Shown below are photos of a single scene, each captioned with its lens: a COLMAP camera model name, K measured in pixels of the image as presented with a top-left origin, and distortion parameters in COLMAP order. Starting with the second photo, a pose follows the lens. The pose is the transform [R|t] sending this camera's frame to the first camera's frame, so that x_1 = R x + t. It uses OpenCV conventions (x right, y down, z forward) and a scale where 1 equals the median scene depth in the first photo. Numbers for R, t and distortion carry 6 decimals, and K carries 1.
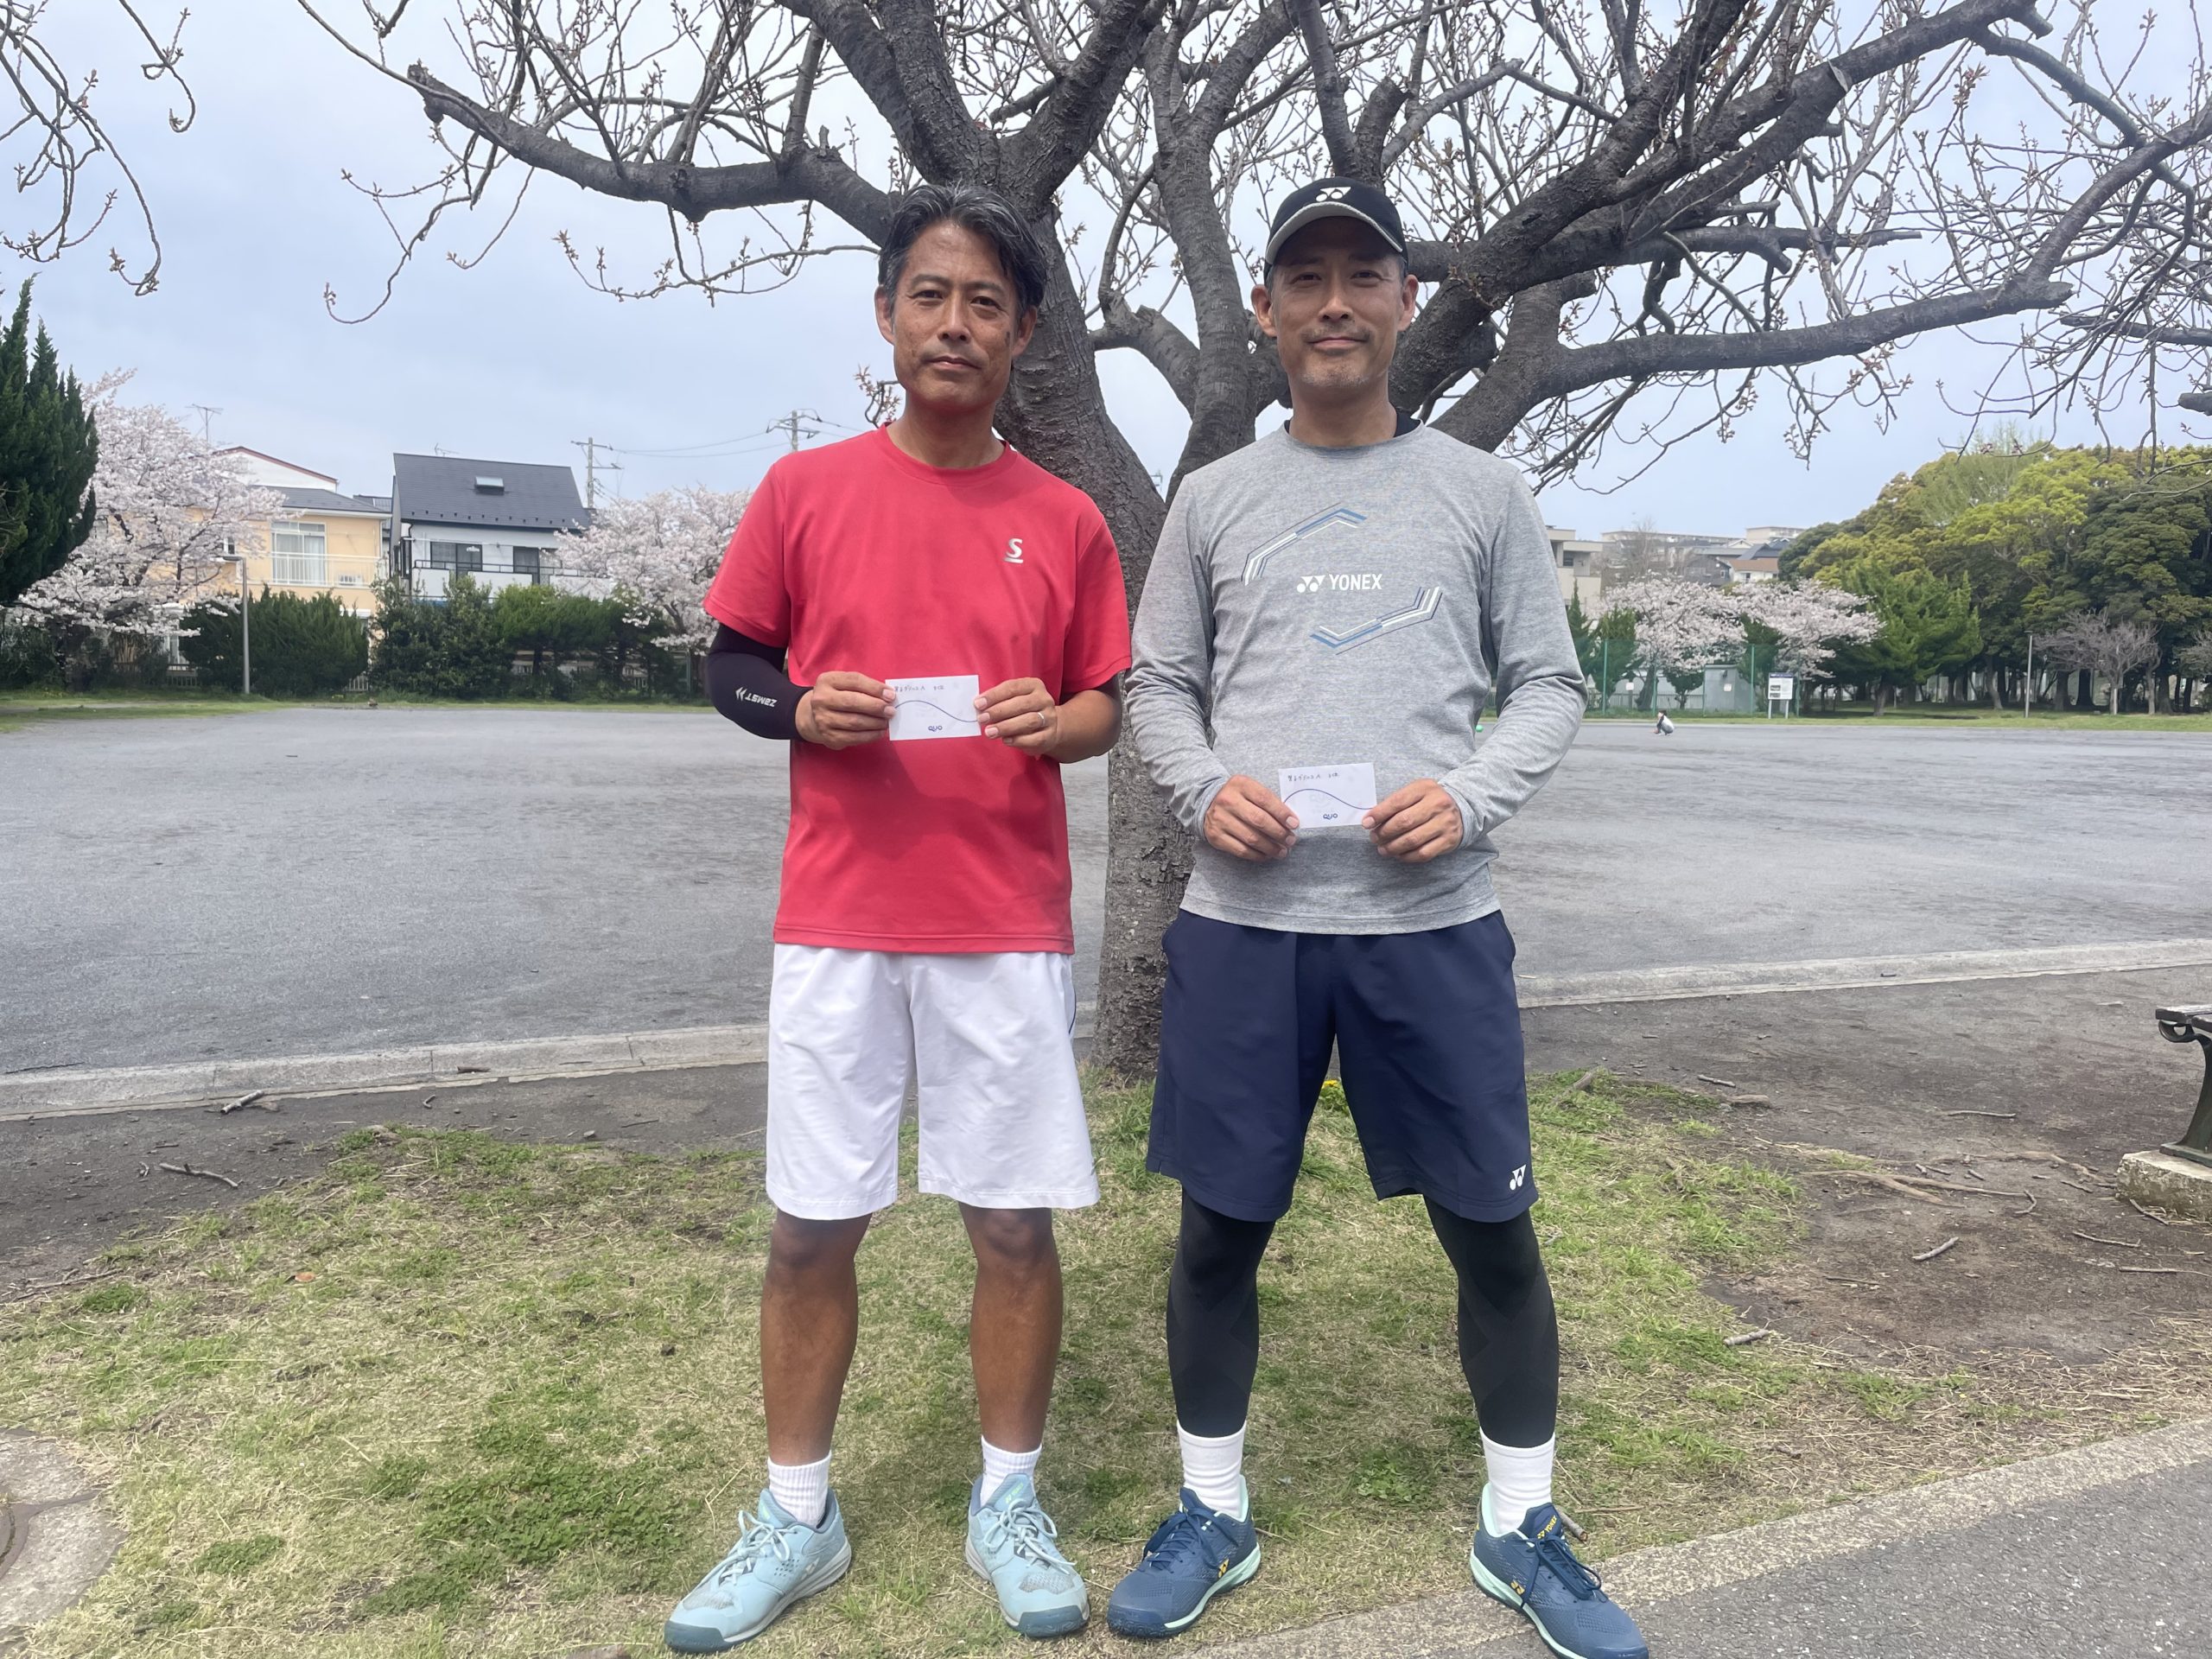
lens RADIAL K [[1652.9, 0, 1091.2], [0, 1652.9, 817.0], [0, 0, 1]] dist [0.072520, -0.092285]
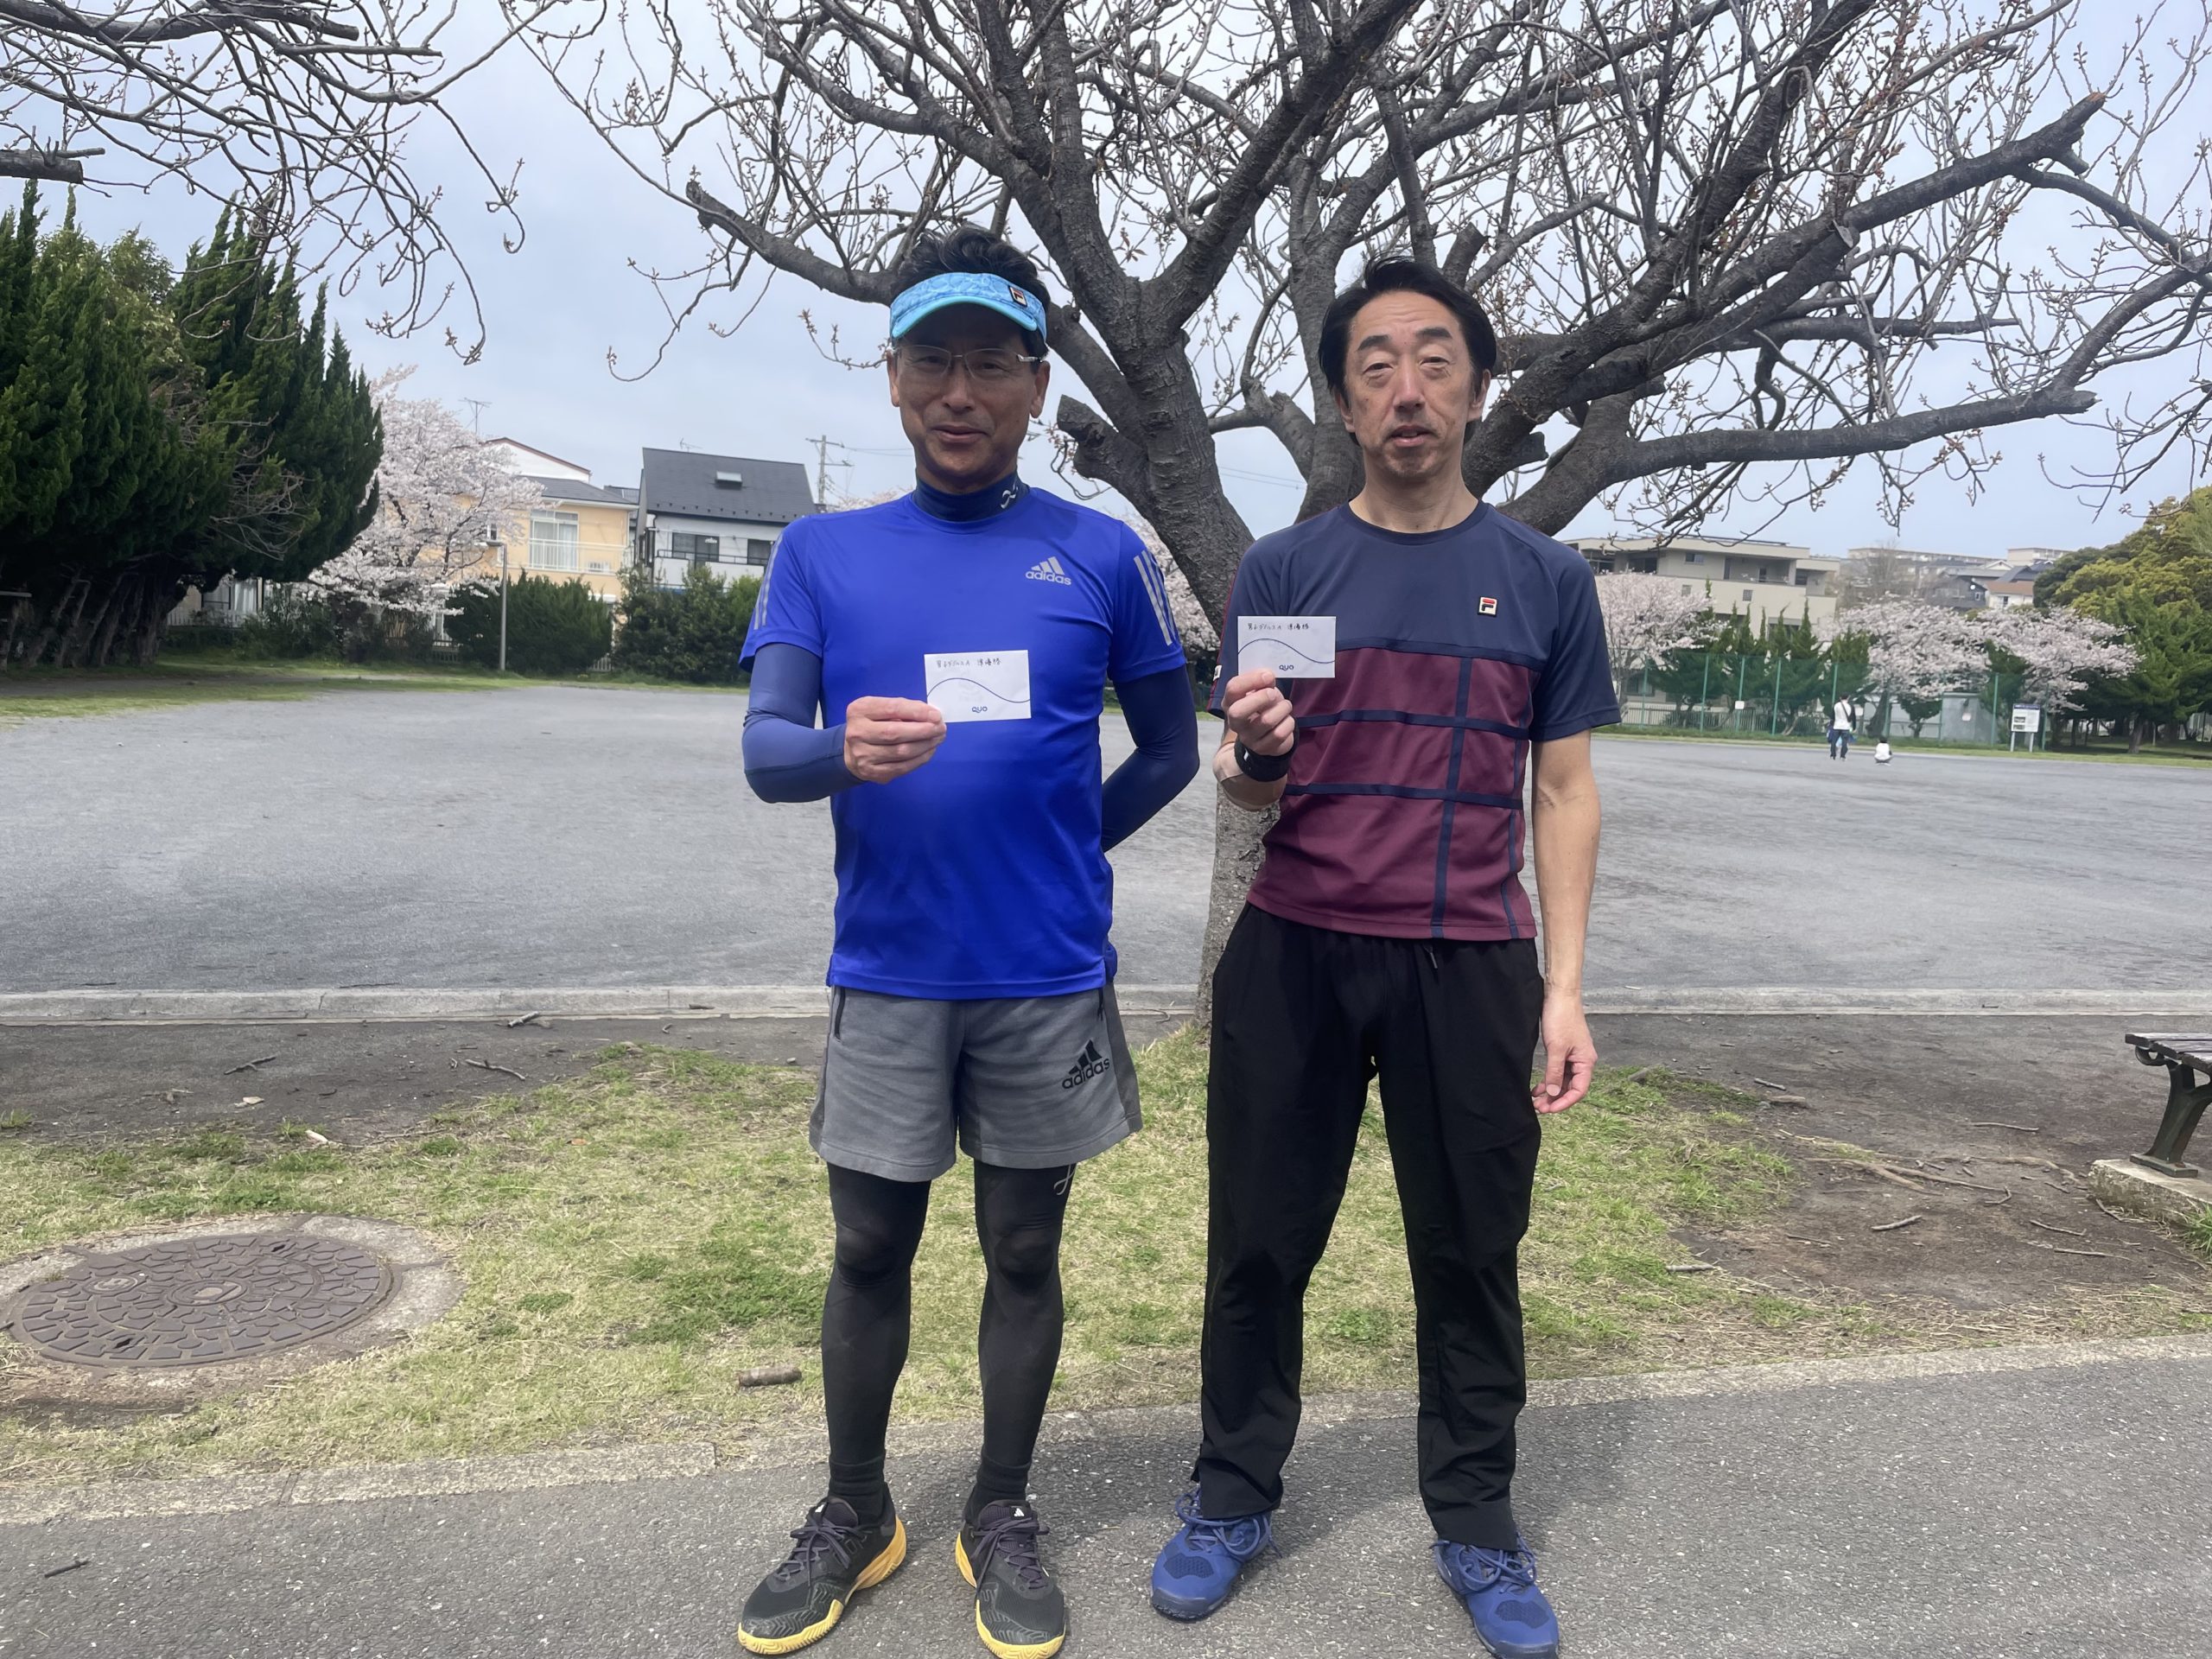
lens RADIAL K [[1649.0, 0, 1109.8], [0, 1649.0, 824.1], [0, 0, 1]] dist [0.075951, -0.097829]
pose [[0.992724, 0.046314, -0.111152, 0.007819], [-0.045842, 0.998926, 0.006797, -0.000526], [0.111347, -0.001652, 0.993780, -0.024604]]
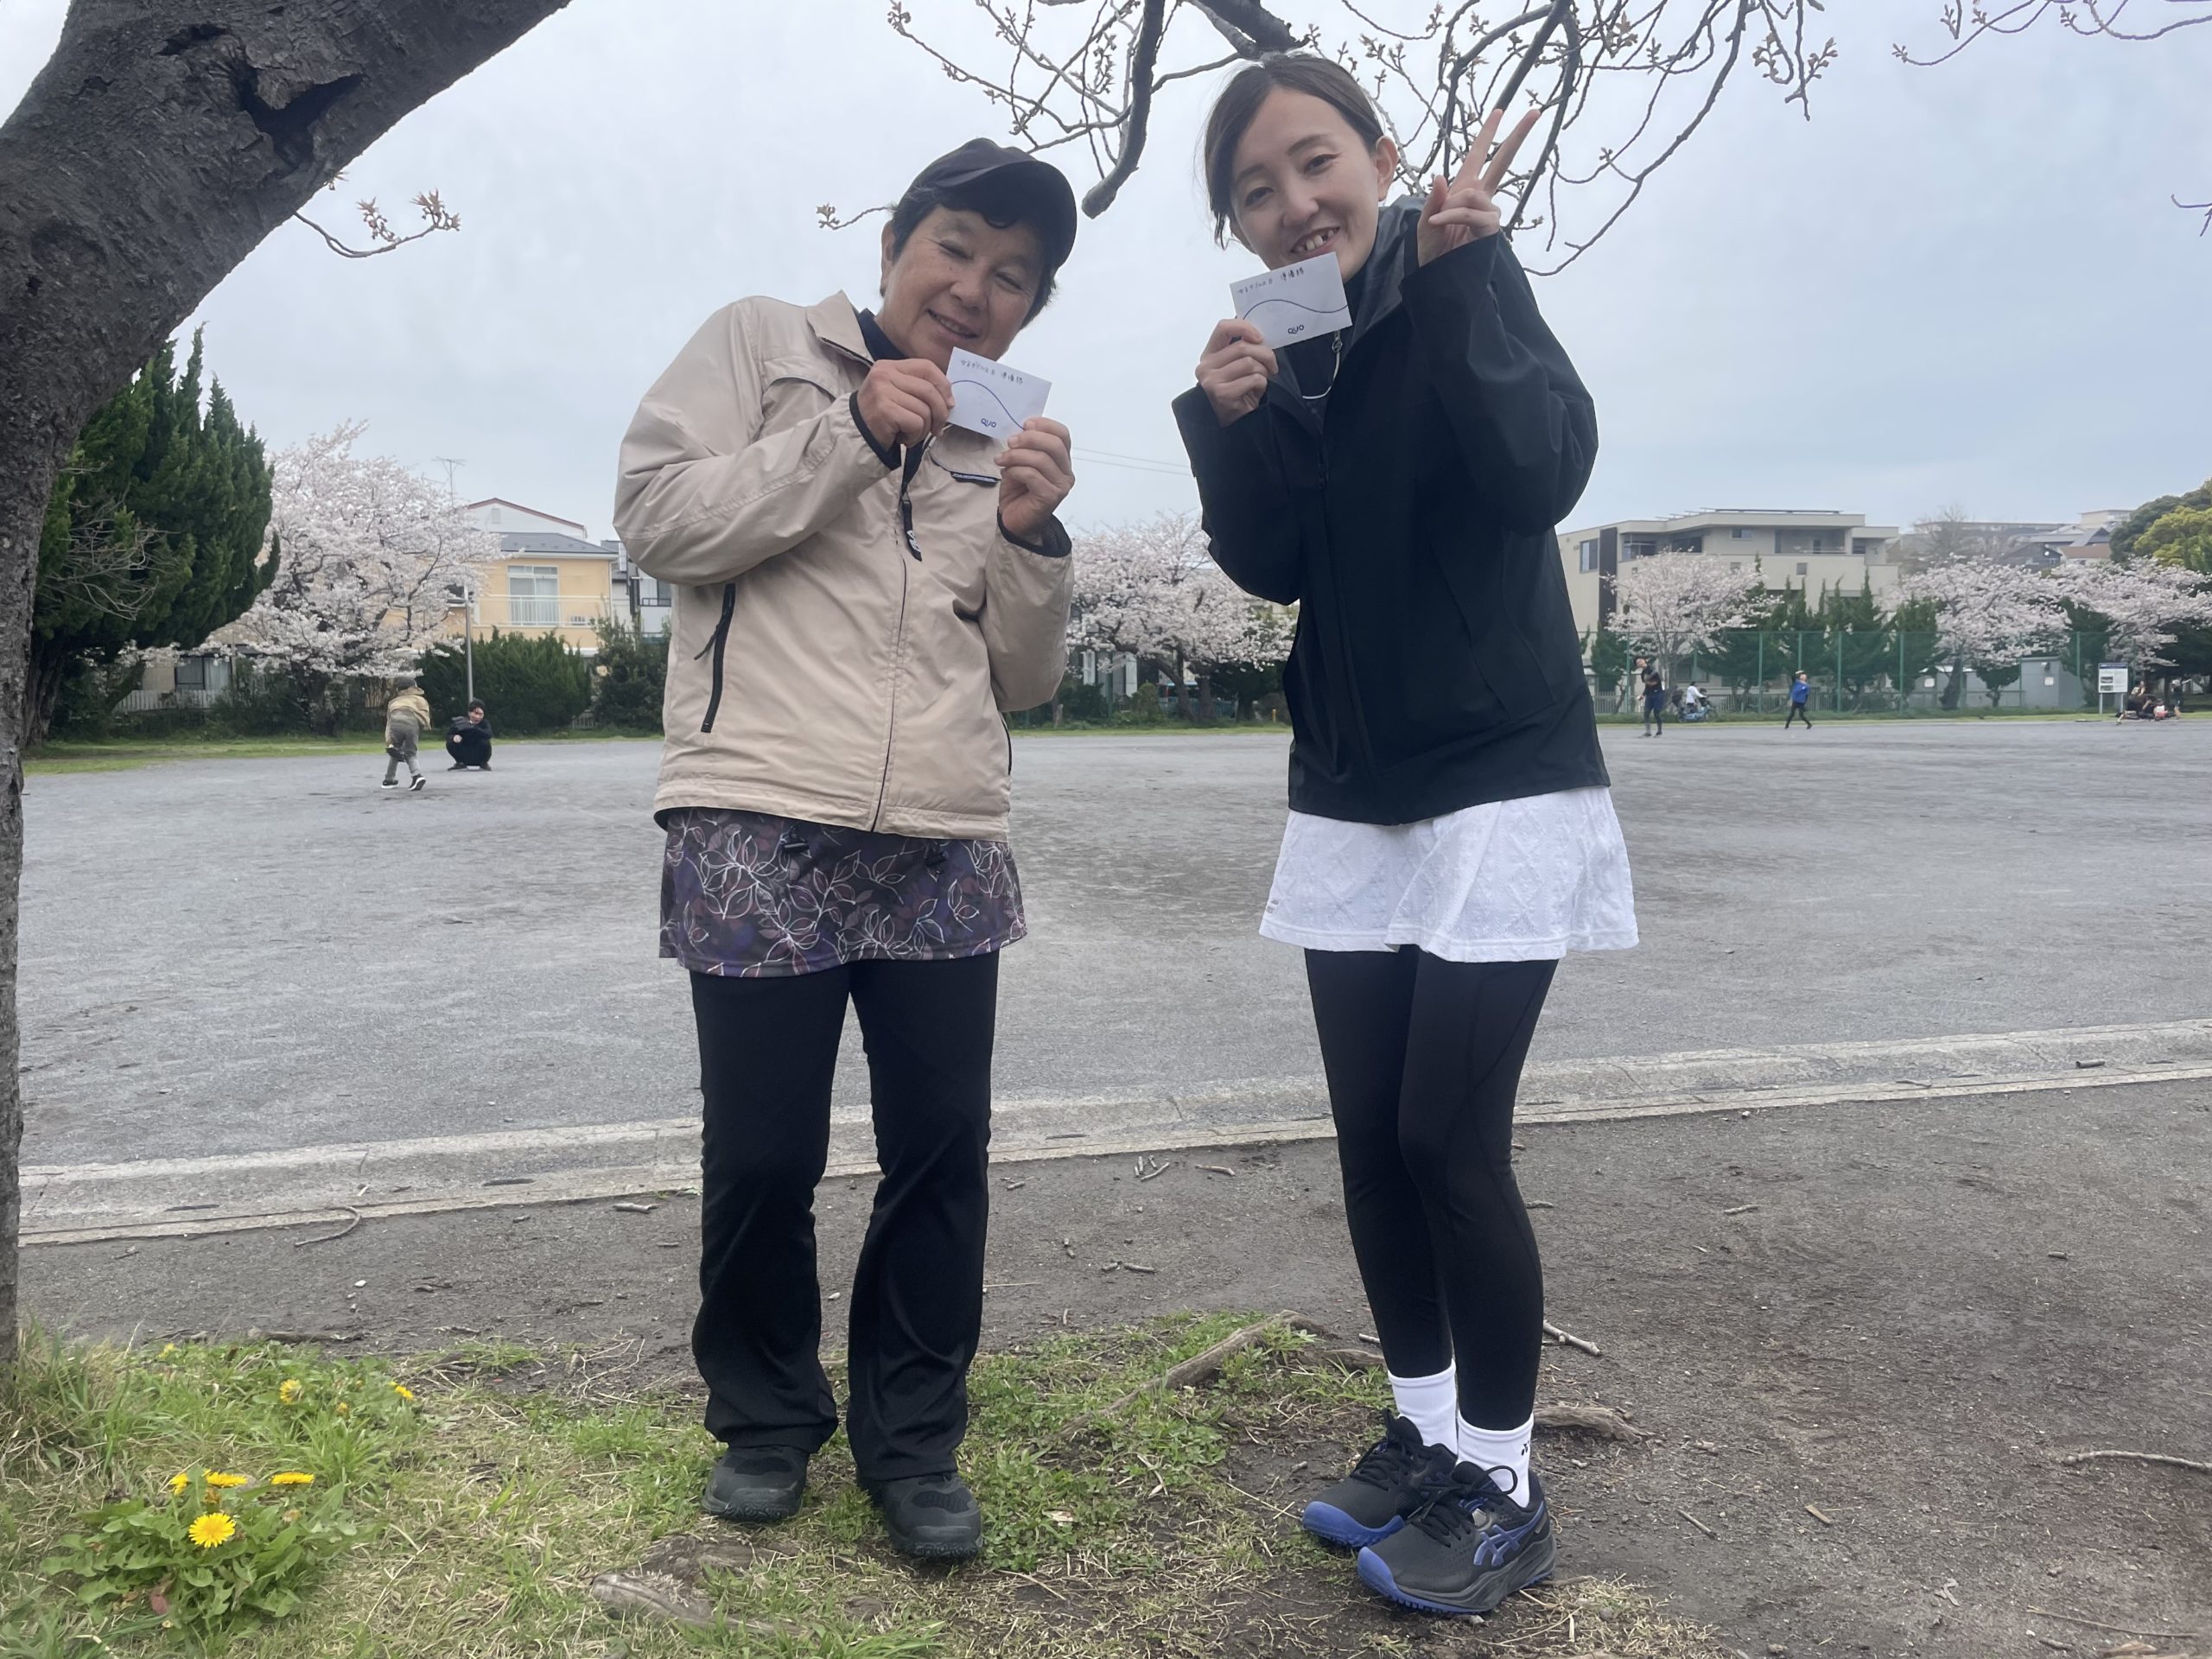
lens RADIAL K [[1651.7, 0, 1083.7], [0, 1651.7, 832.8], [0, 0, 1]] dist [0.076435, -0.098563]
pose [[0.986234, -0.018762, -0.164288, 0.048993], [0.017923, 0.999818, -0.006593, 0.002308], [0.164382, 0.003558, 0.986390, 0.077808]]
